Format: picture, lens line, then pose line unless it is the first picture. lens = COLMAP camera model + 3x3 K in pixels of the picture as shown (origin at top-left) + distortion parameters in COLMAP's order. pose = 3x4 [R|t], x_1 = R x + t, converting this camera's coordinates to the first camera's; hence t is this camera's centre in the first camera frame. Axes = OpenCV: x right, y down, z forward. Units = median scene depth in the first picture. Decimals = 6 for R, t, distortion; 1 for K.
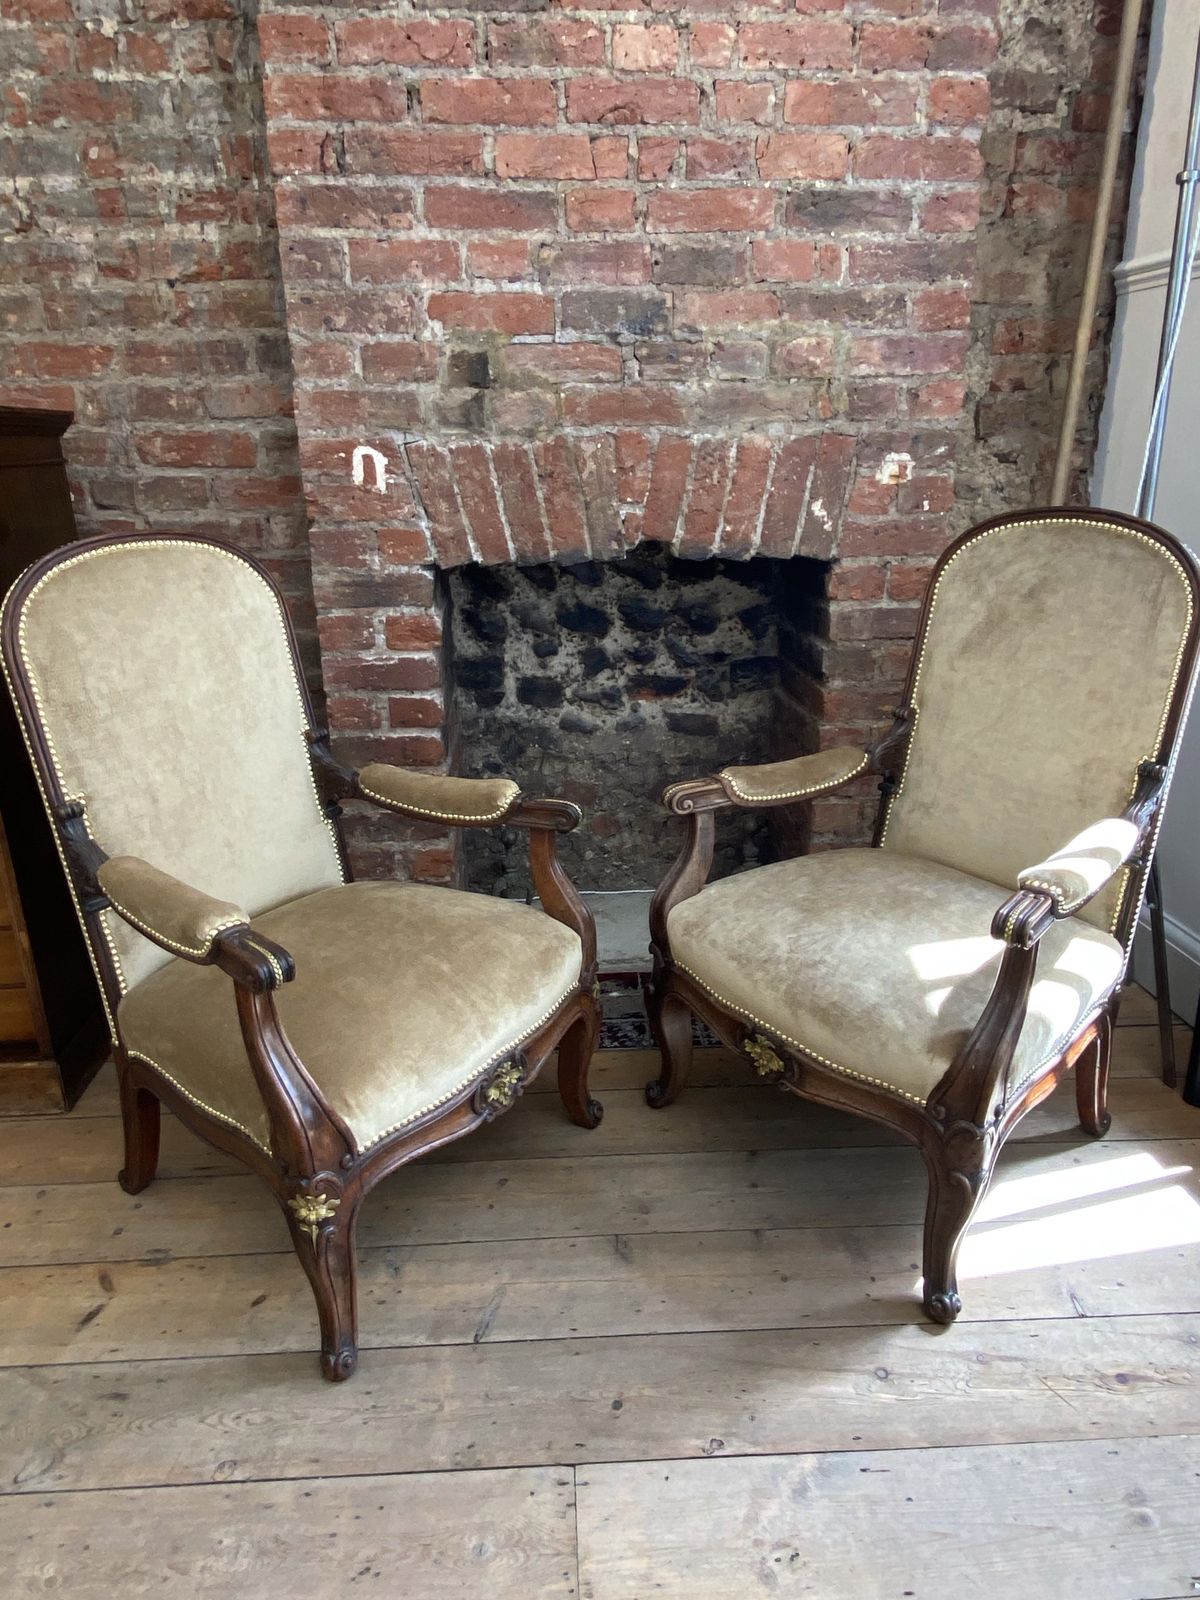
lens RADIAL K [[1006.6, 0, 594.7], [0, 1006.6, 795.9], [0, 0, 1]] dist [0.074812, -0.089730]
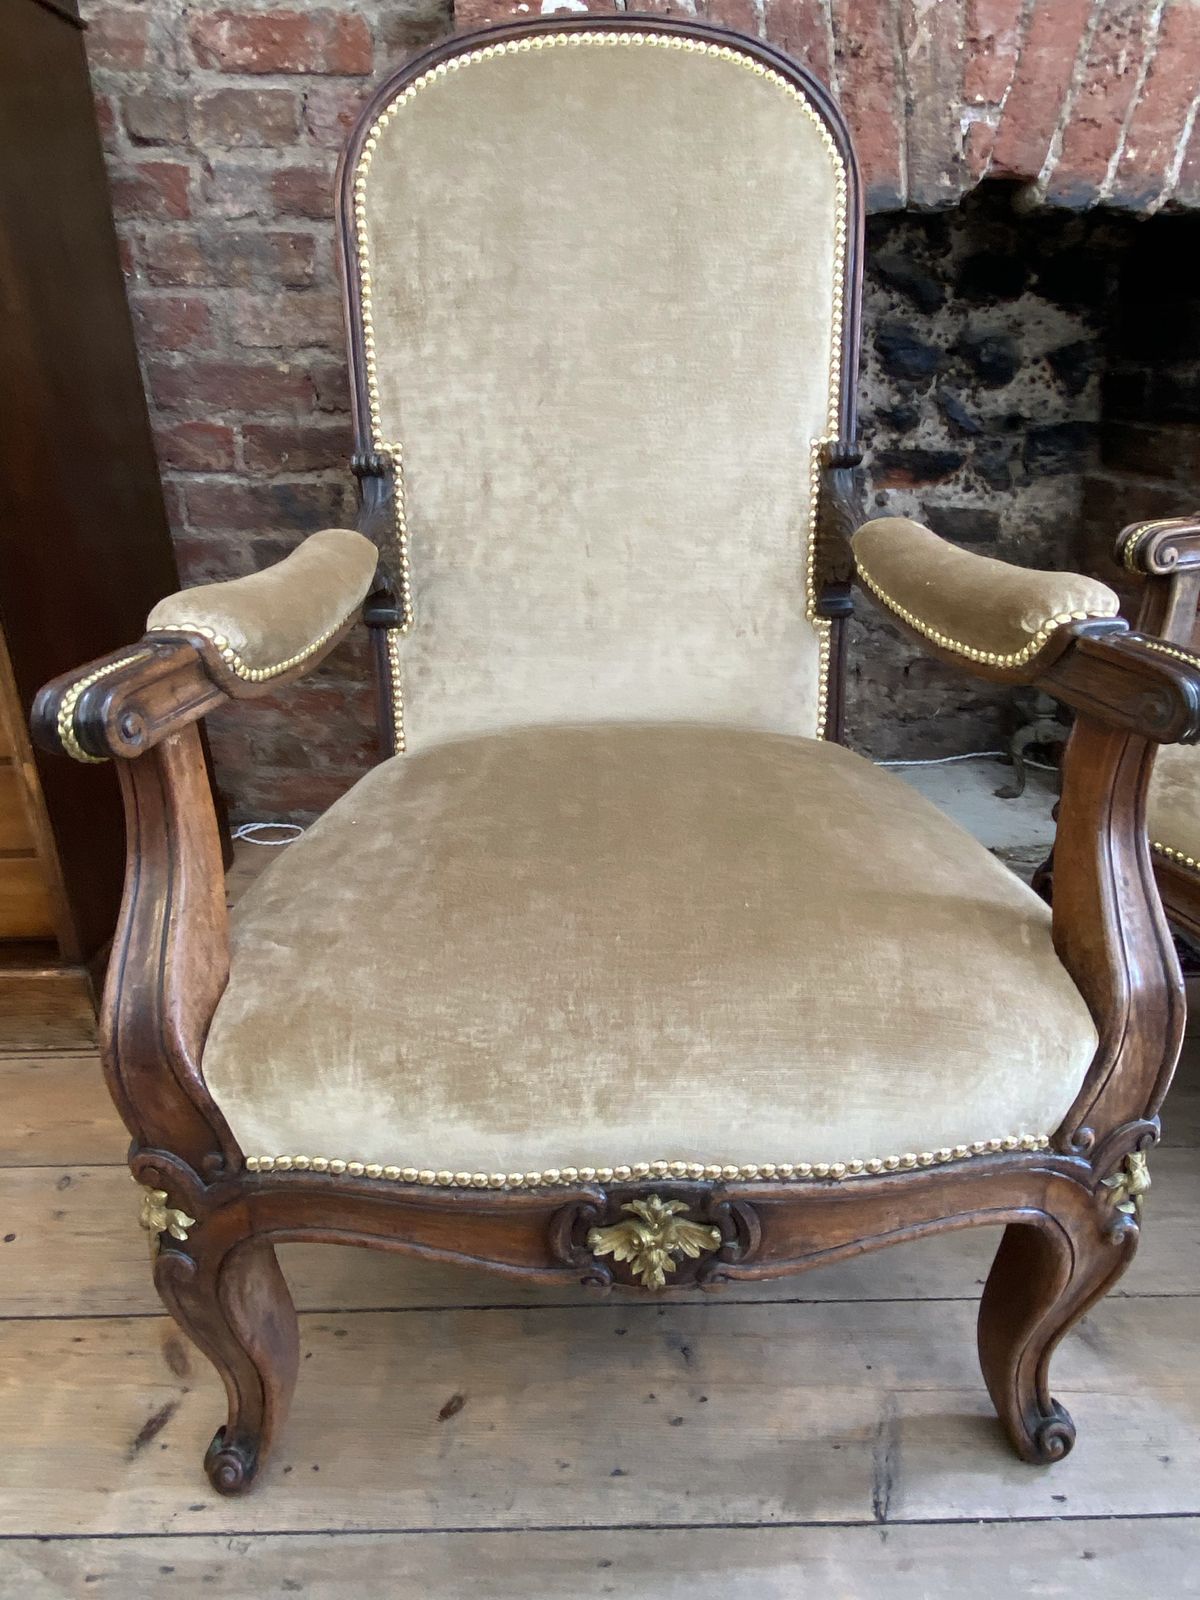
lens RADIAL K [[1014.0, 0, 593.4], [0, 1014.0, 795.2], [0, 0, 1]] dist [0.037590, -0.042469]
pose [[0.999439, 0.019975, -0.026890, -0.176663], [-0.017878, 0.996941, 0.076086, 0.087443], [0.028327, -0.075562, 0.996739, 0.344998]]
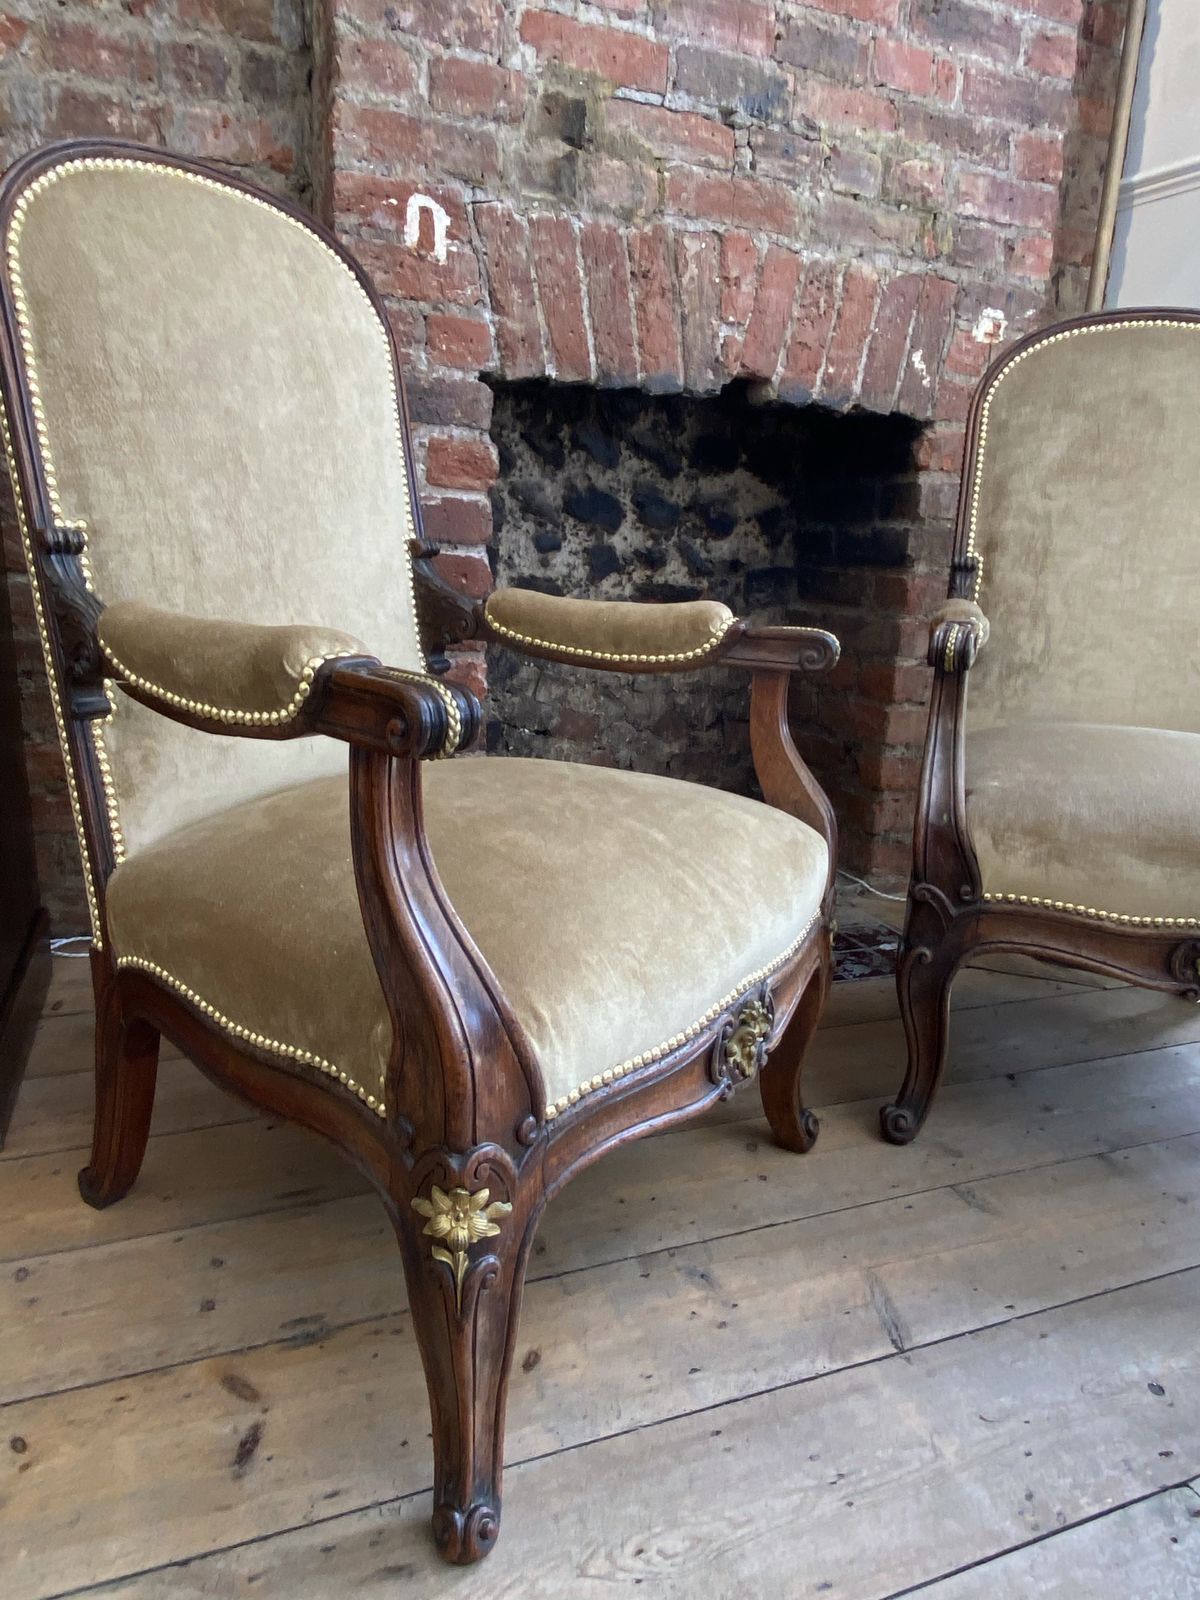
lens RADIAL K [[1006.6, 0, 593.6], [0, 1006.6, 795.9], [0, 0, 1]] dist [0.074812, -0.089730]
pose [[0.948496, -0.020994, 0.316093, -0.345712], [0.046378, 0.996253, -0.073000, 0.151111], [-0.313376, 0.083900, 0.945916, 0.283746]]
